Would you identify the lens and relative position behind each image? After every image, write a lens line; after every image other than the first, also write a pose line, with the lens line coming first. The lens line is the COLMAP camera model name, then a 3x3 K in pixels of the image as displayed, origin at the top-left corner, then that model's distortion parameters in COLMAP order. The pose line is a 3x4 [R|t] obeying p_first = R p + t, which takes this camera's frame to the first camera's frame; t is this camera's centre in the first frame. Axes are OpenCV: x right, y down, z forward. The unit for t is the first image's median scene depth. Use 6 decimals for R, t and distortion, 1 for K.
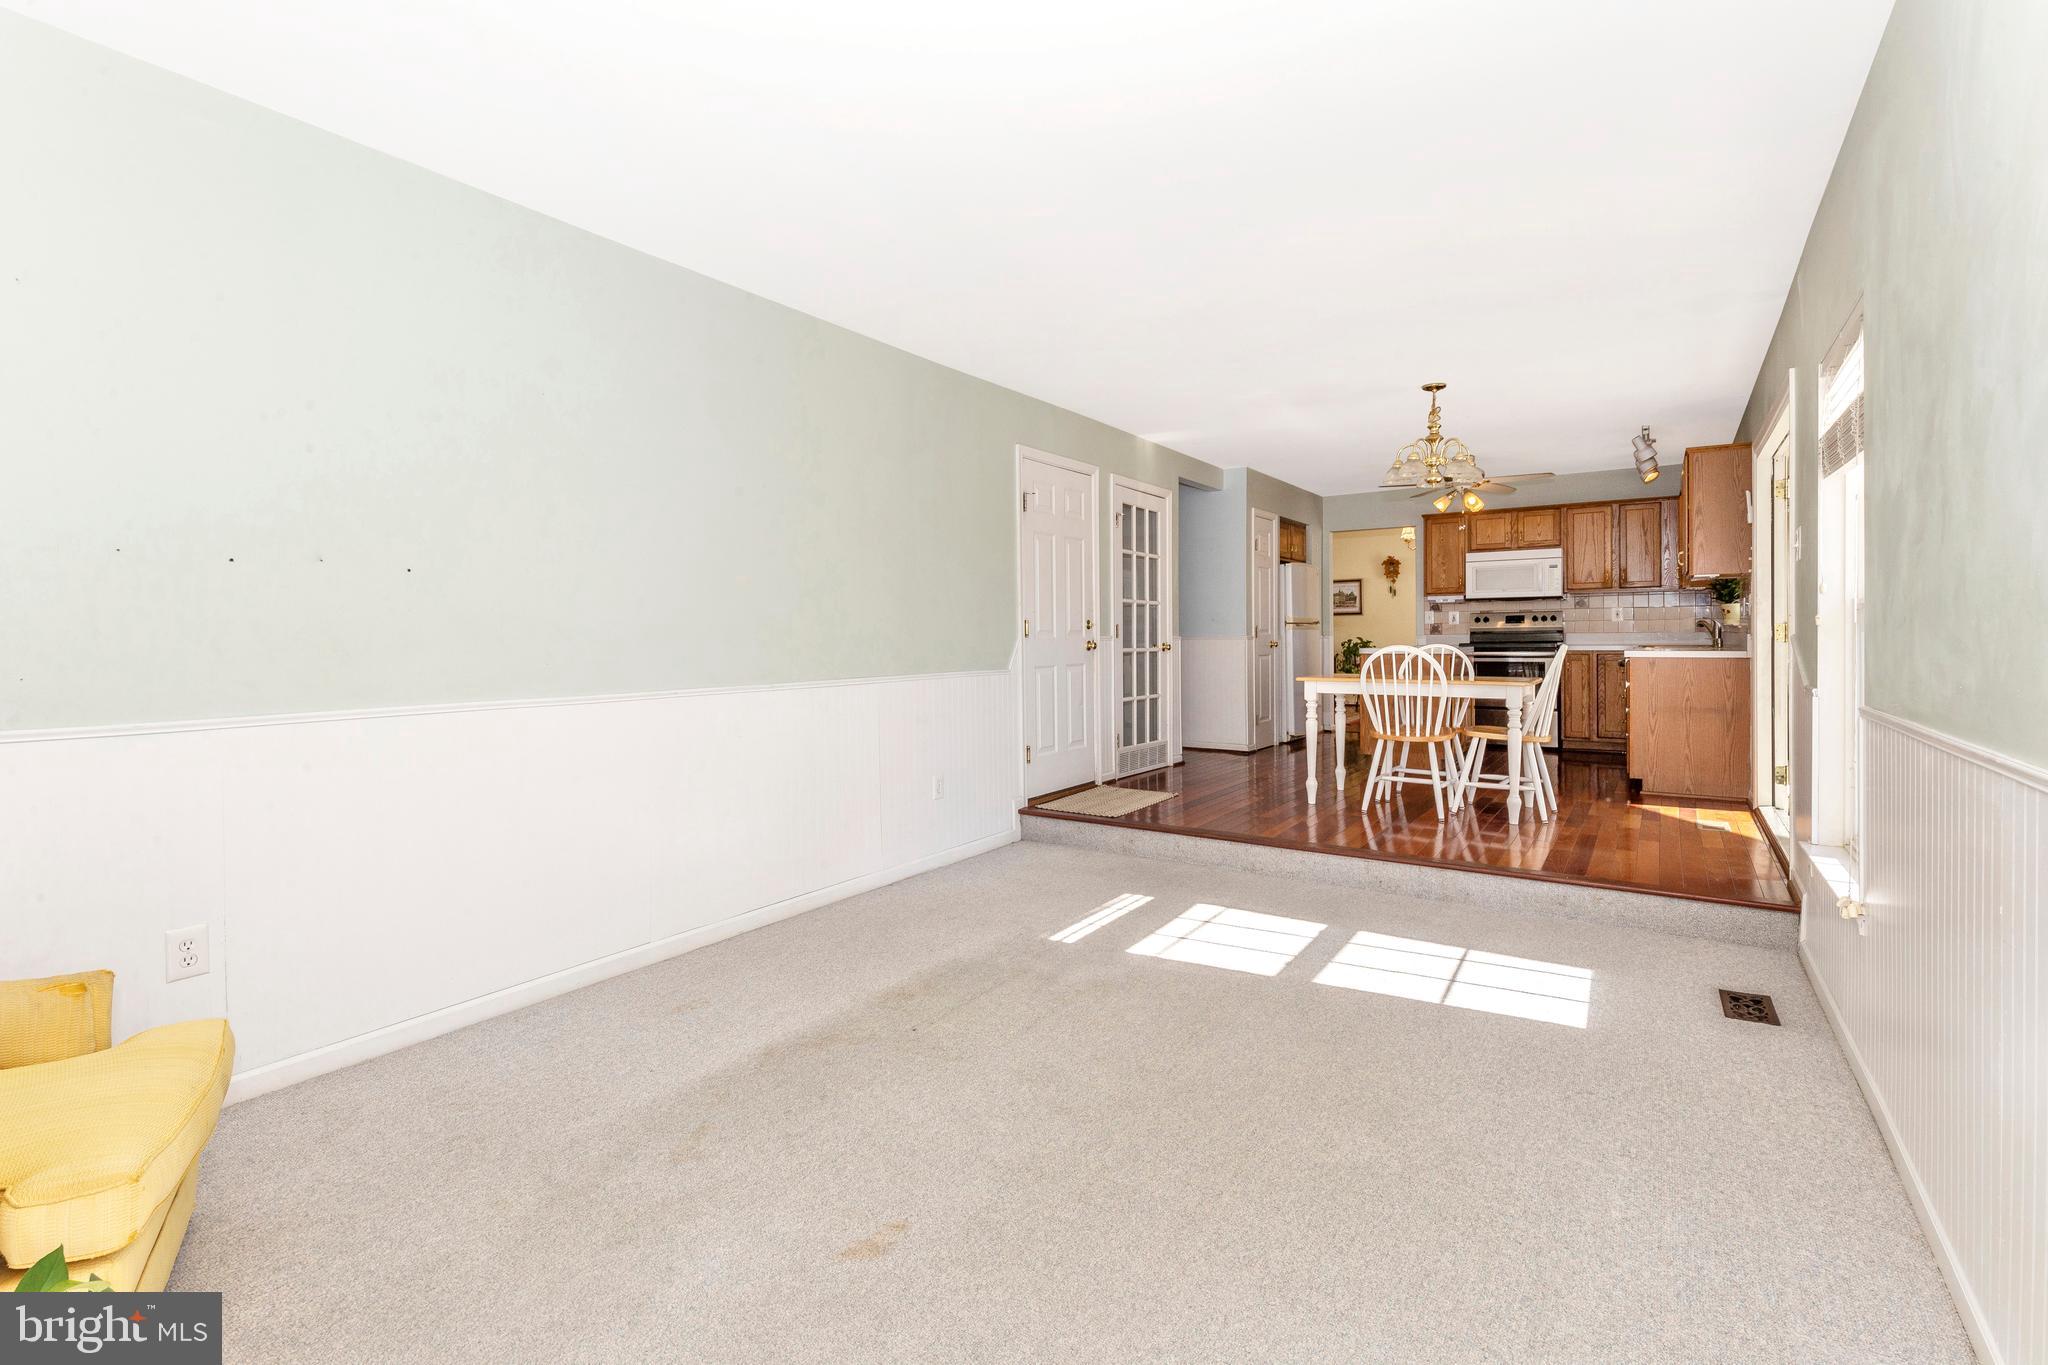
lens RADIAL K [[938.5, 0, 1008.7], [0, 938.5, 643.5], [0, 0, 1]] dist [0.025652, -0.009666]
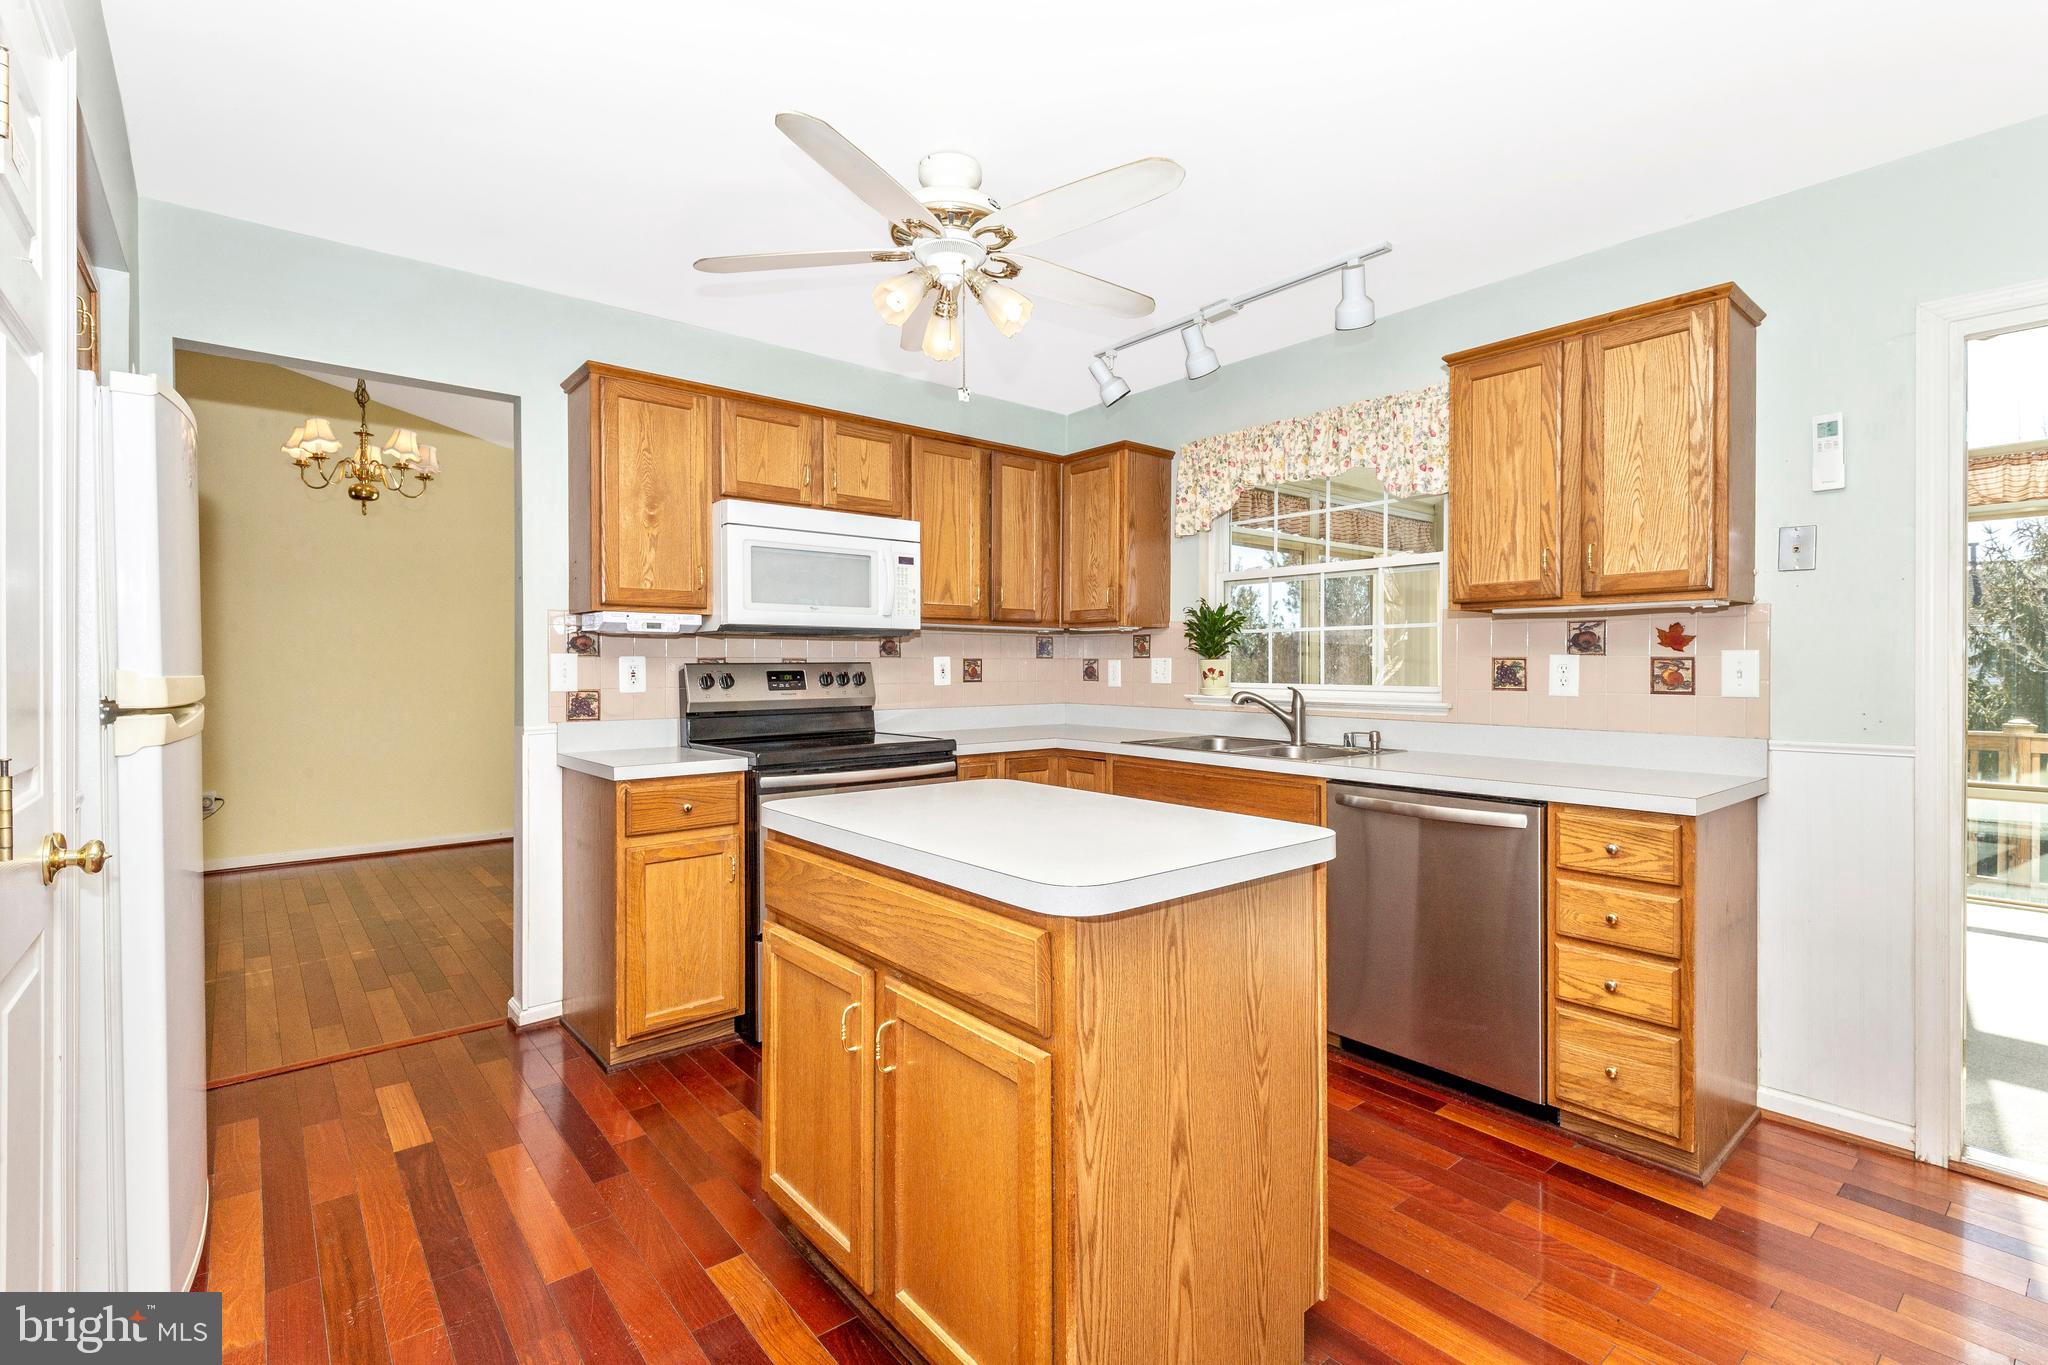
lens RADIAL K [[938.5, 0, 1020.2], [0, 938.5, 677.9], [0, 0, 1]] dist [0.025652, -0.009666]
pose [[0.268964, -0.004655, 0.963139, 0.175577], [0.004349, 0.999984, 0.003619, -0.029147], [-0.963140, 0.003215, 0.268980, 0.832787]]
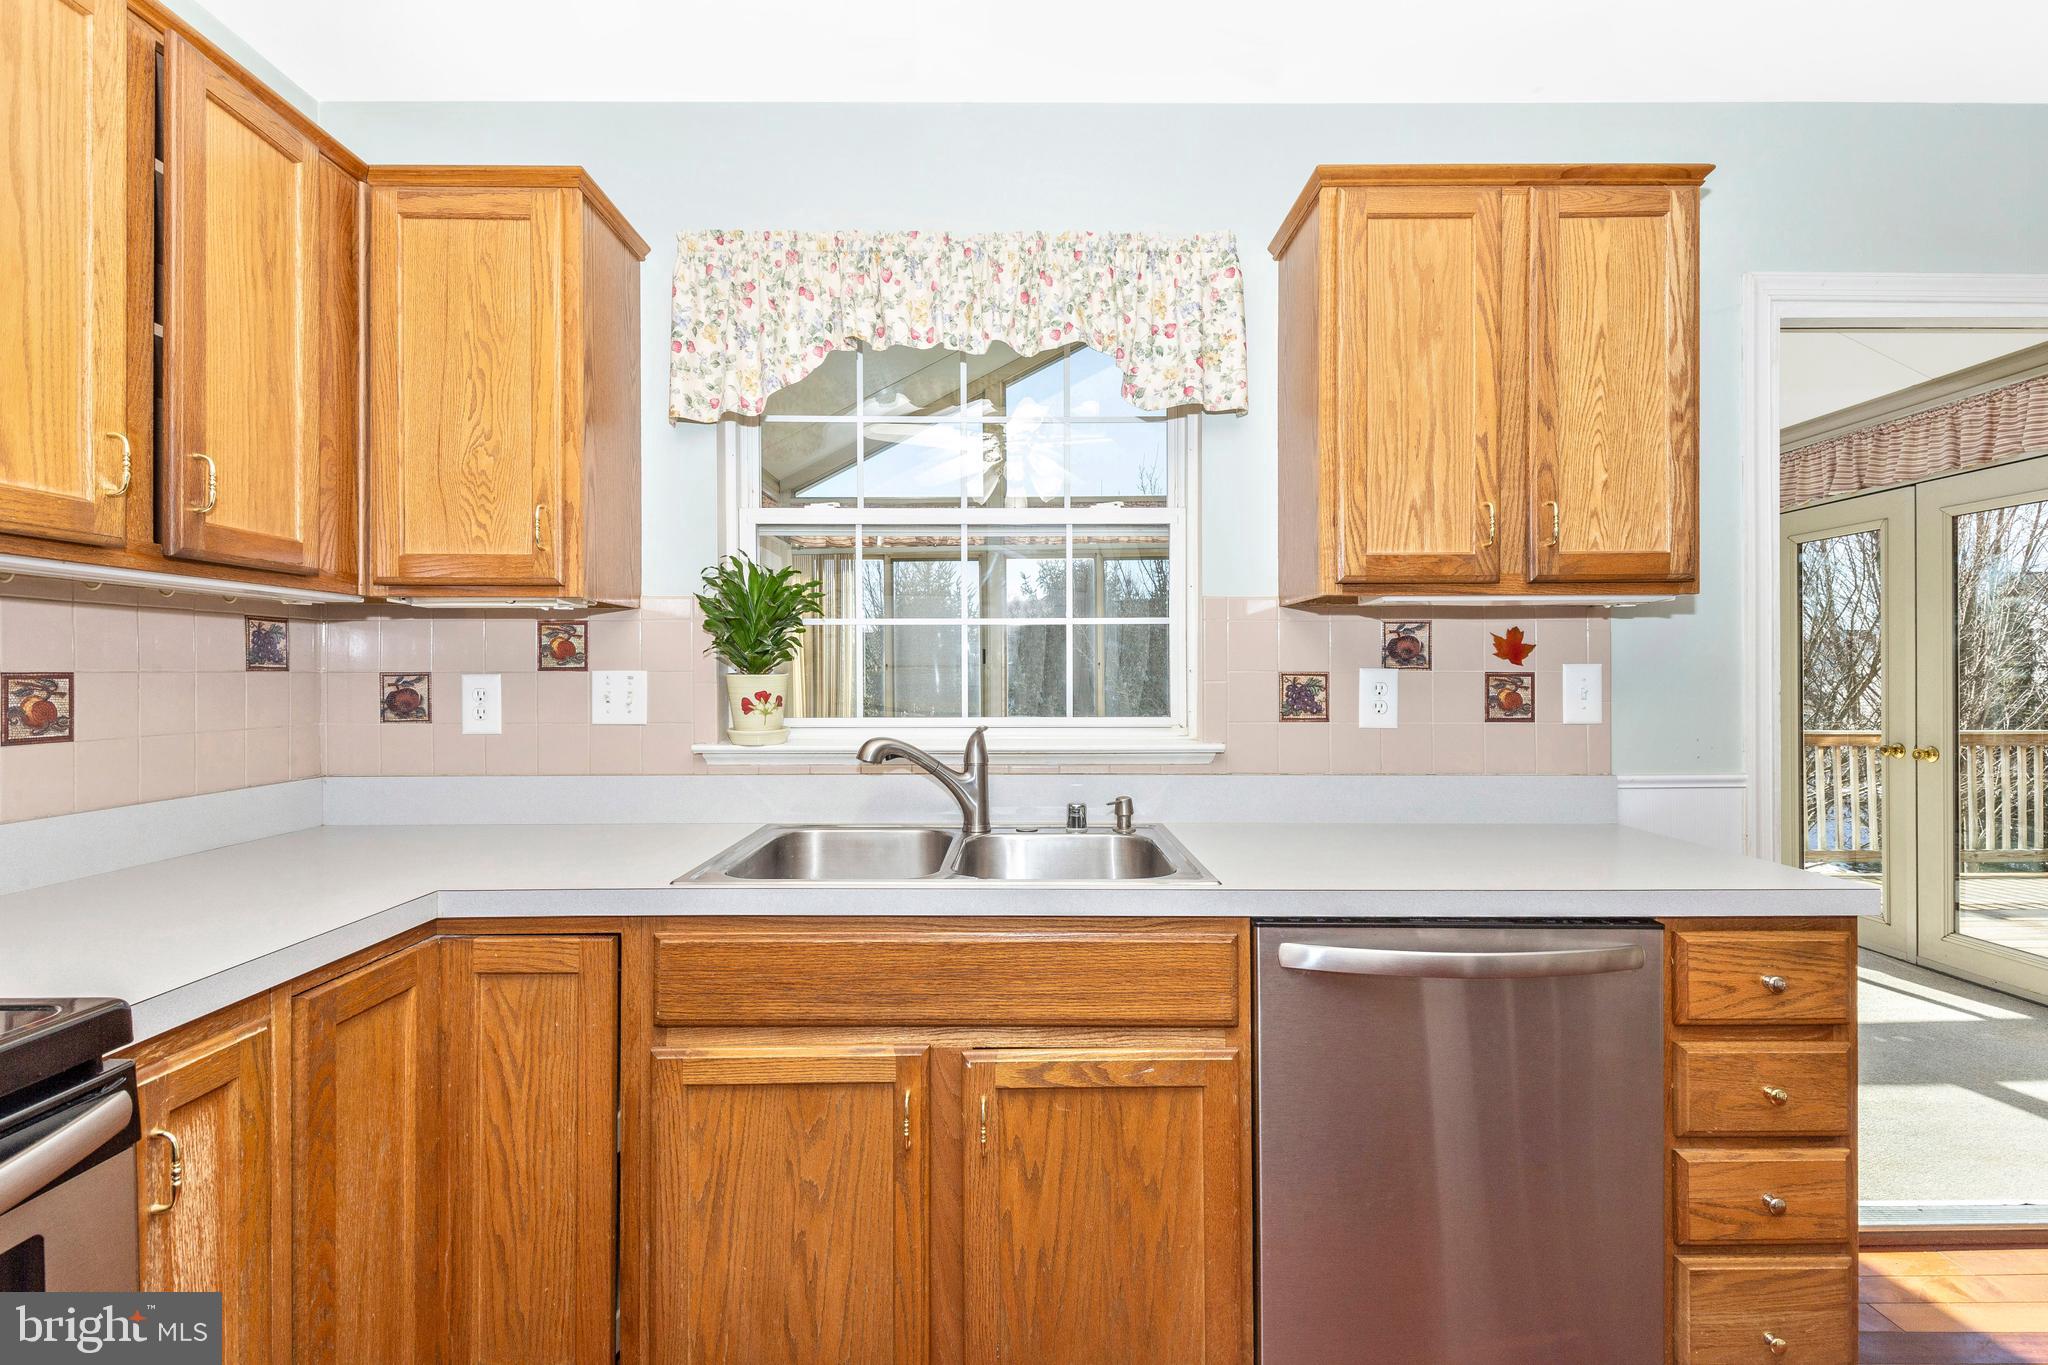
lens RADIAL K [[938.5, 0, 1014.3], [0, 938.5, 683.5], [0, 0, 1]] dist [0.025652, -0.009666]
pose [[-0.570806, 0.000661, 0.821085, 0.419715], [0.013672, 0.999869, 0.008700, -0.035158], [-0.820971, 0.016192, -0.570740, 0.948939]]
